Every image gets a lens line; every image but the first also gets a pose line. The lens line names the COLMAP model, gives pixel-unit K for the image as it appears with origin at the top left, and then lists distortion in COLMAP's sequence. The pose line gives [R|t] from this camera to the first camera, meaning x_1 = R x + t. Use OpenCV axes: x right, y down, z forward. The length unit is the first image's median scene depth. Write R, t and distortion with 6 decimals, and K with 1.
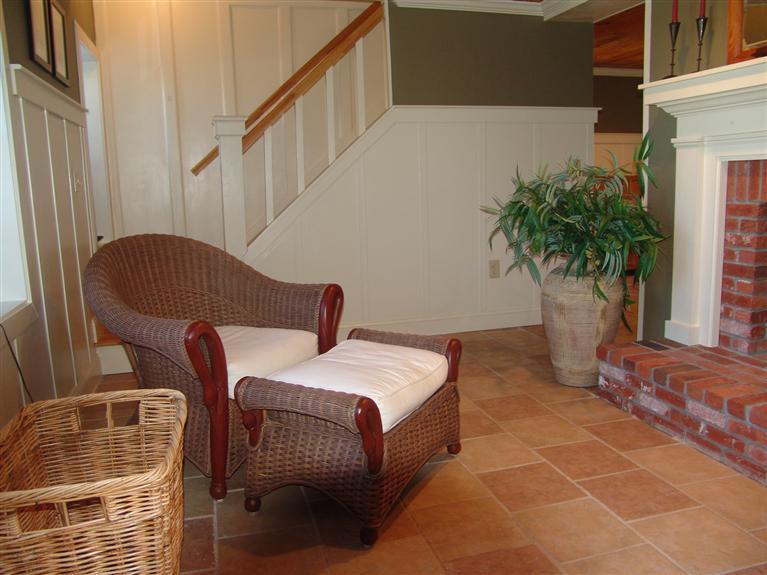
lens RADIAL K [[633.4, 0, 384.5], [0, 633.4, 287.4], [0, 0, 1]] dist [-0.075370, 0.030293]
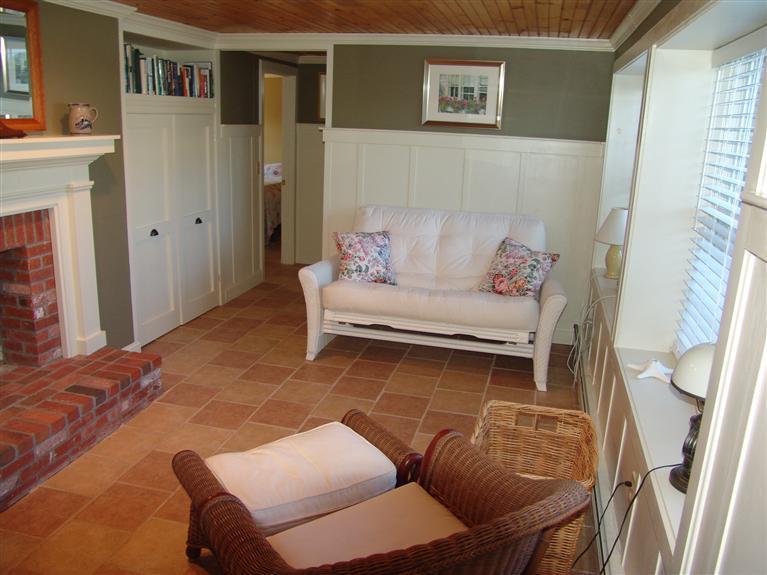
lens RADIAL K [[633.4, 0, 383.7], [0, 633.4, 287.9], [0, 0, 1]] dist [-0.075370, 0.030293]
pose [[-0.869190, -0.131462, 0.476683, -0.575299], [0.068942, 0.922378, 0.380087, -0.488077], [-0.489649, 0.363231, -0.792659, 1.548001]]
